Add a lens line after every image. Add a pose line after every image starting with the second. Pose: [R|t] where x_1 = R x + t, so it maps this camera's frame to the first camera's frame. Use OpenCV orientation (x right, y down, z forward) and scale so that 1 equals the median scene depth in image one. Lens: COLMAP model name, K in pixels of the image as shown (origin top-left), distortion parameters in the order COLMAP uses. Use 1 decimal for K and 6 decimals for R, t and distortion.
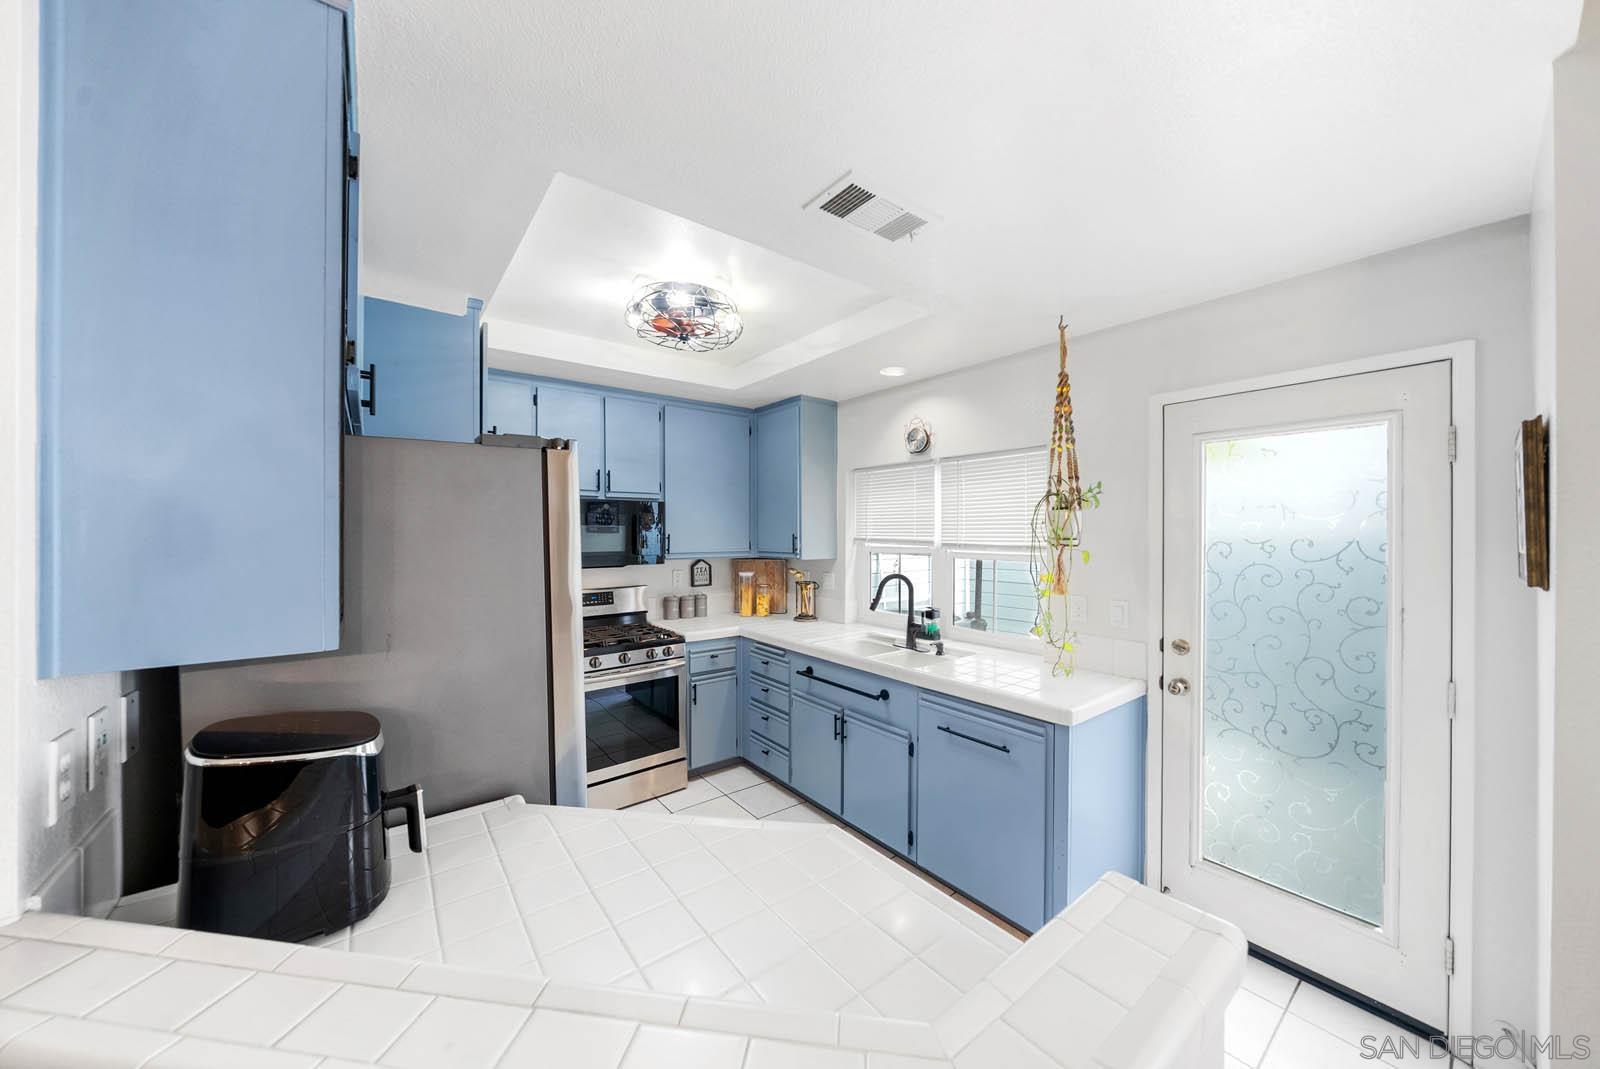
lens RADIAL K [[558.5, 0, 800.0], [0, 558.5, 534.5], [0, 0, 1]] dist [0.000135, 0.000004]
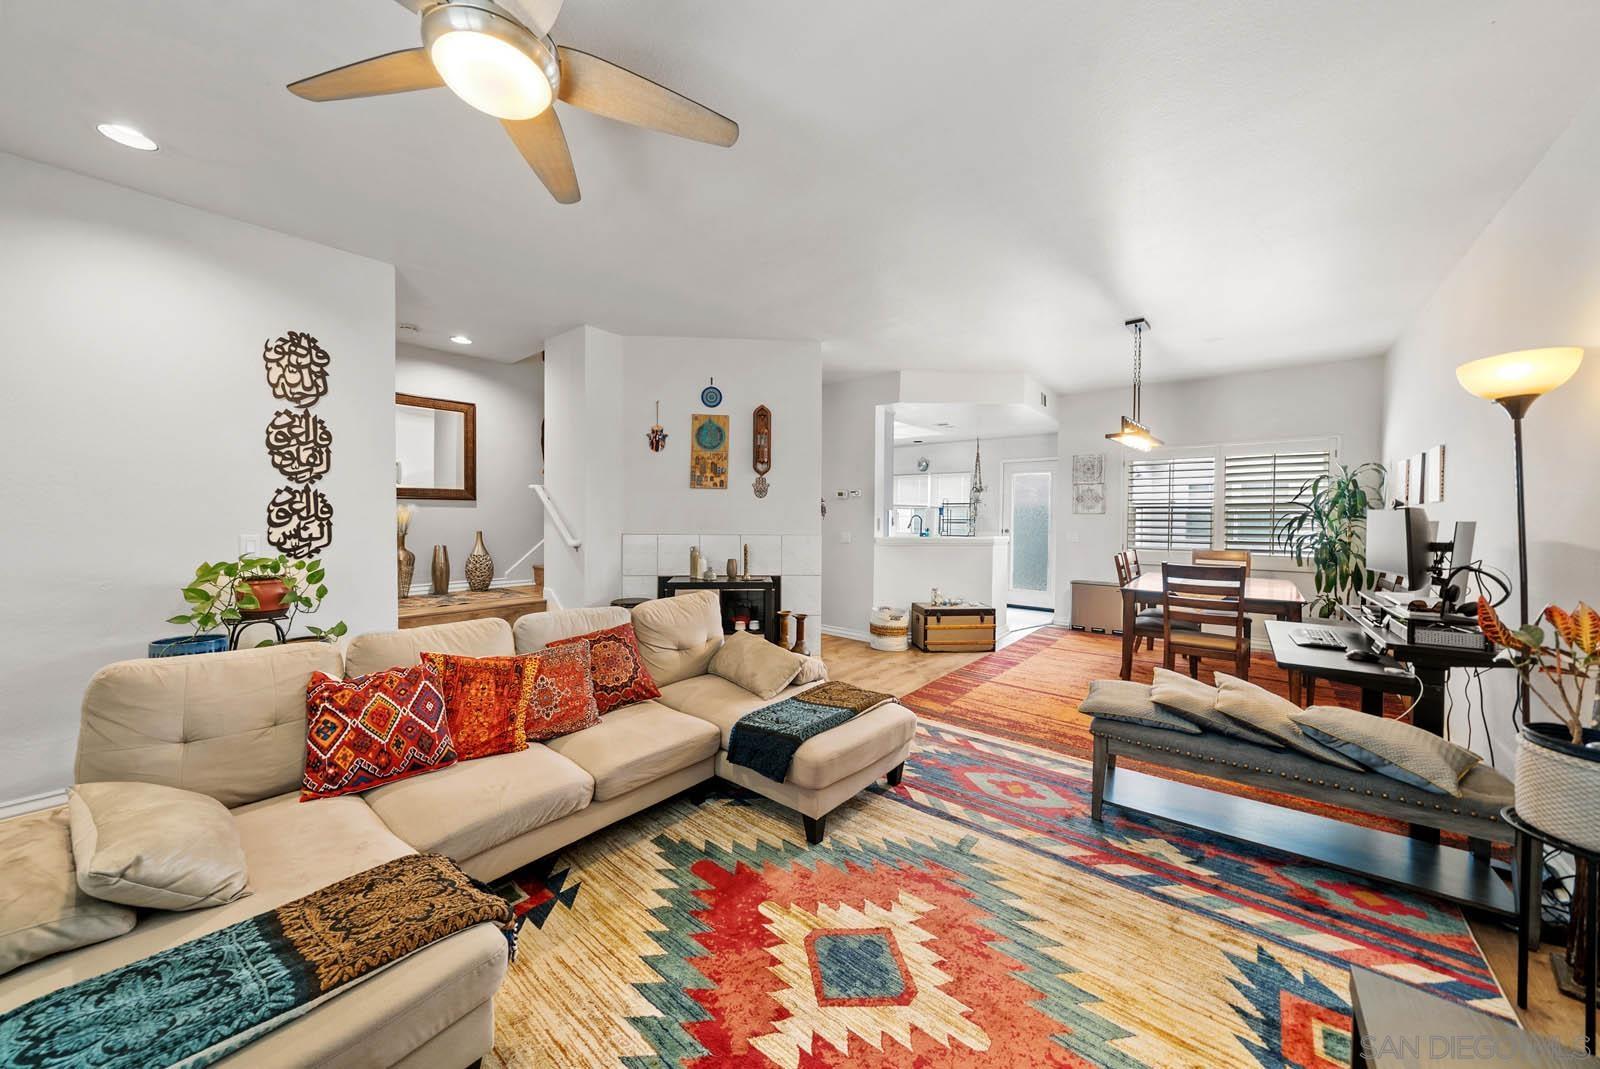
lens RADIAL K [[550.1, 0, 794.2], [0, 550.1, 525.8], [0, 0, 1]] dist [-0.010718, 0.001941]
pose [[0.976664, -0.000162, 0.214772, -0.935662], [-0.002735, 0.999909, 0.013193, 0.082257], [-0.214754, -0.013472, 0.976575, -1.425949]]
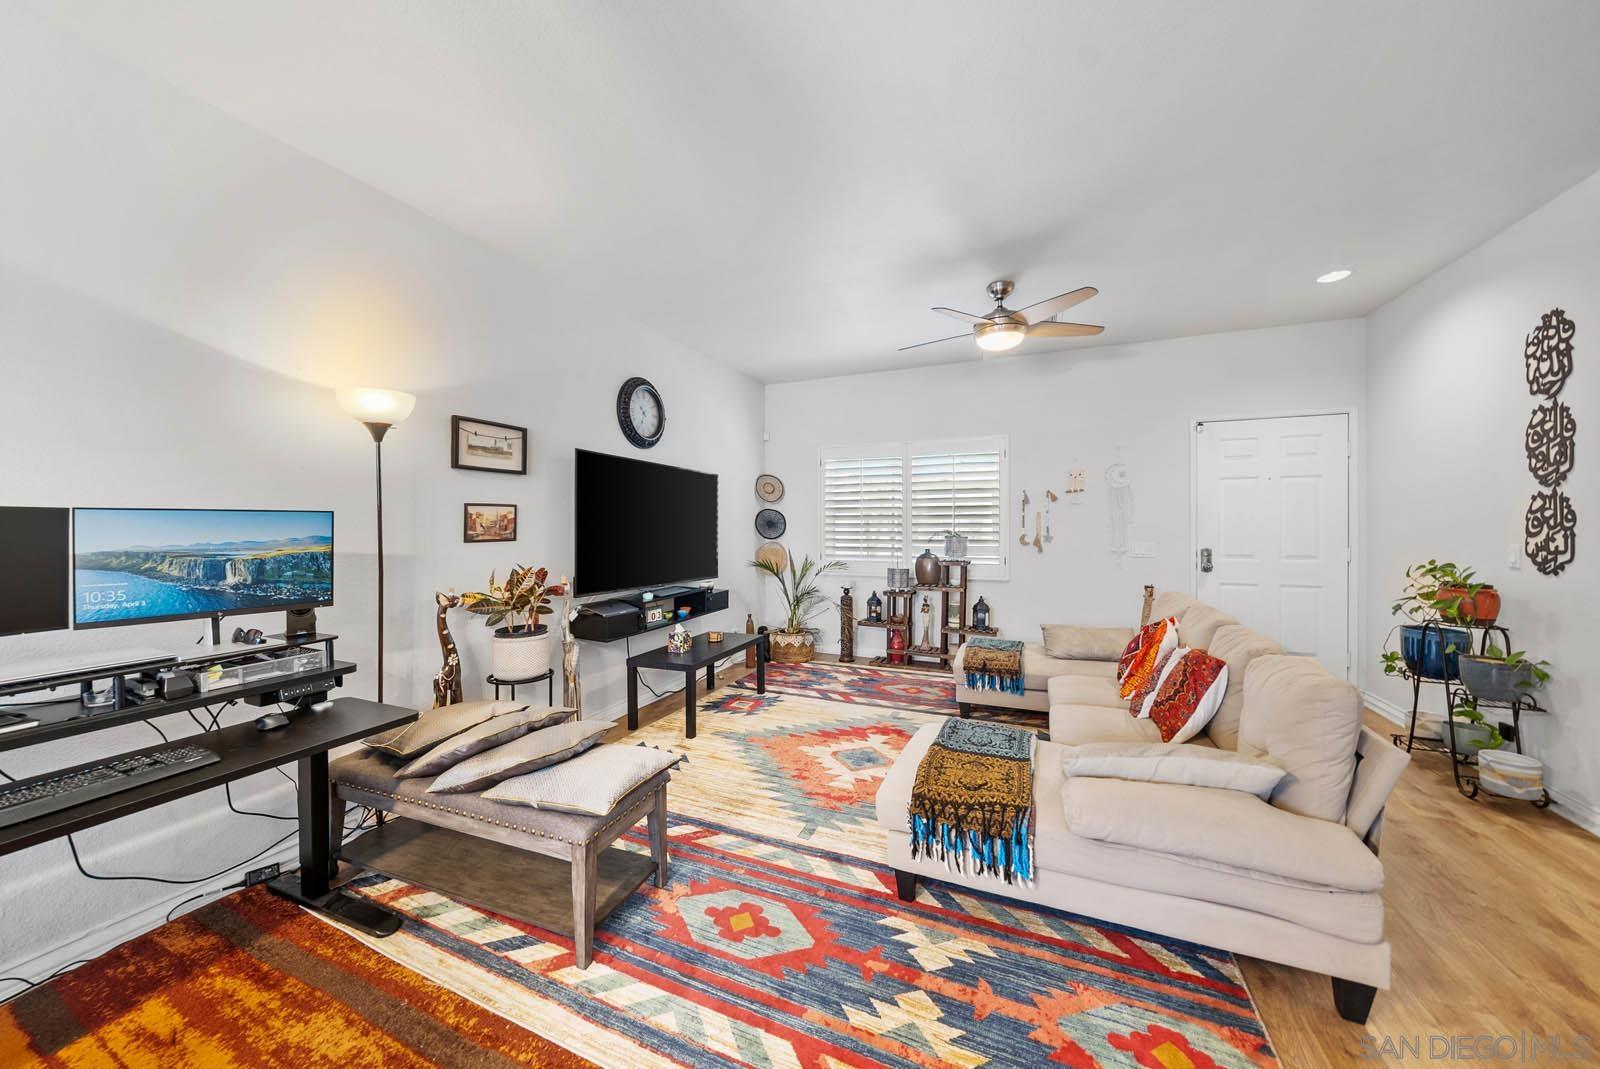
lens RADIAL K [[550.1, 0, 794.2], [0, 550.1, 525.8], [0, 0, 1]] dist [-0.010718, 0.001941]
pose [[-0.875614, 0.001817, -0.483008, -0.254545], [-0.000604, 0.999988, 0.004857, 0.078557], [0.483012, 0.004545, -0.875602, -0.257200]]
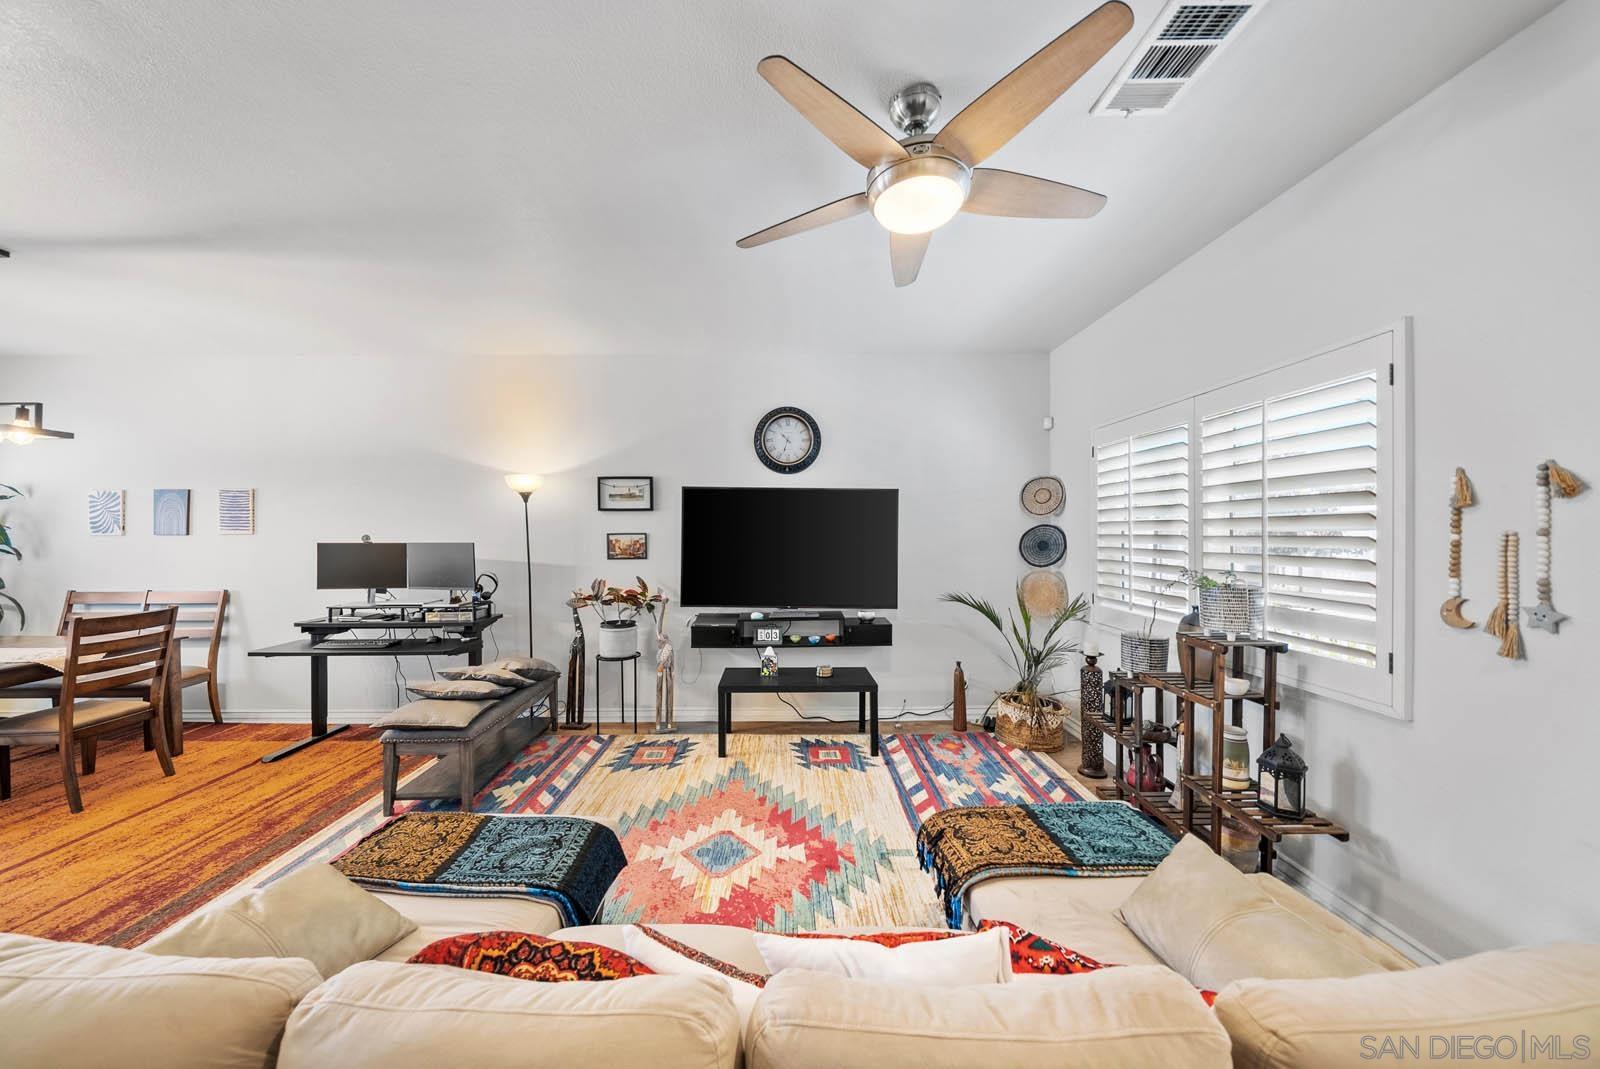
lens RADIAL K [[546.9, 0, 794.3], [0, 546.9, 531.0], [0, 0, 1]] dist [-0.006317, 0.000110]
pose [[-0.797662, 0.003207, 0.603097, -1.287239], [0.004736, 0.999988, 0.000945, 0.045115], [-0.603087, 0.003610, -0.797667, -0.481352]]
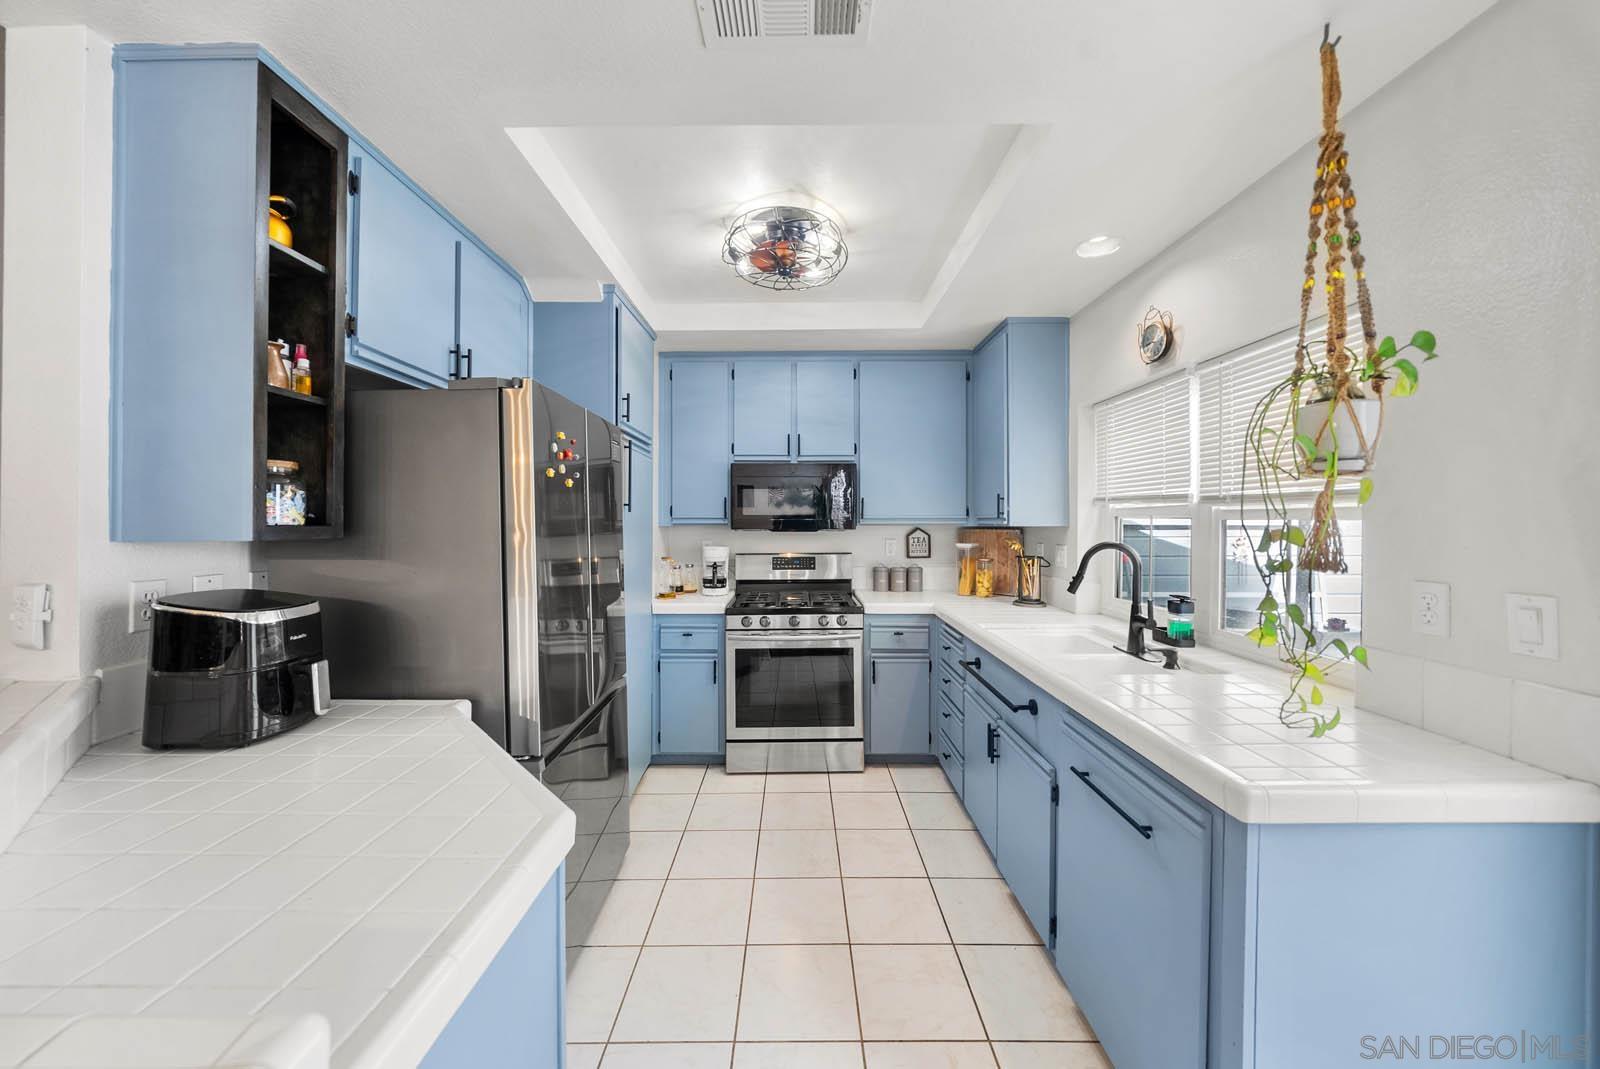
lens RADIAL K [[558.8, 0, 796.2], [0, 558.8, 523.1], [0, 0, 1]] dist [-0.007072, -0.000073]
pose [[0.789938, 0.001008, -0.613185, 0.268429], [-0.000286, 0.999999, 0.001276, 0.043225], [0.613186, -0.000833, 0.789938, 0.206660]]
